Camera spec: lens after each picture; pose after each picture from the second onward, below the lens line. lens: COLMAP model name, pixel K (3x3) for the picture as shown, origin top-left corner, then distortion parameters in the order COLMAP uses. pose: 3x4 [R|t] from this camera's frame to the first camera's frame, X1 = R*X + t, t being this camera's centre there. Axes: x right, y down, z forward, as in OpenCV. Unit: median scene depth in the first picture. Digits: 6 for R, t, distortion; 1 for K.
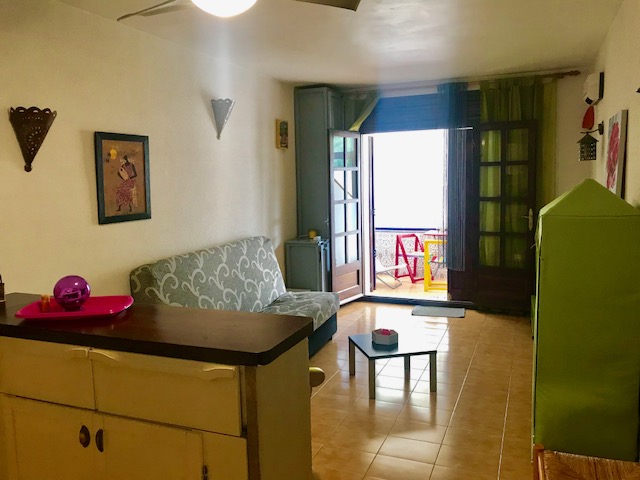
lens RADIAL K [[516.0, 0, 320.1], [0, 516.0, 238.6], [0, 0, 1]] dist [0.051449, 0.002216]
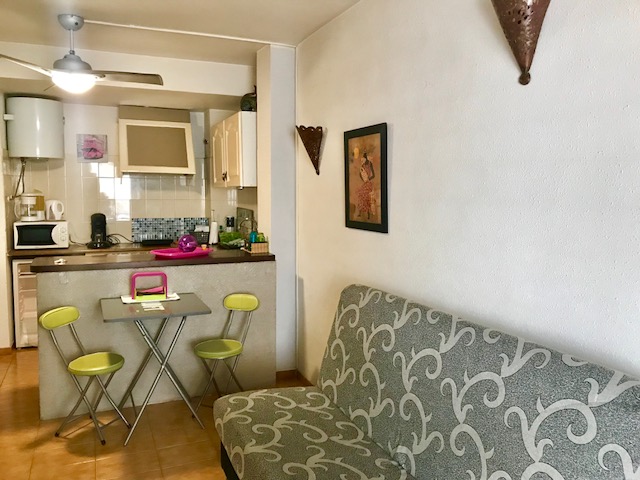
lens RADIAL K [[516.0, 0, 319.3], [0, 516.0, 239.8], [0, 0, 1]] dist [0.051449, 0.002216]
pose [[-0.695981, 0.090104, -0.712385, 0.287674], [-0.073945, 0.977828, 0.195919, -0.178693], [0.714243, 0.189033, -0.673887, 1.525206]]
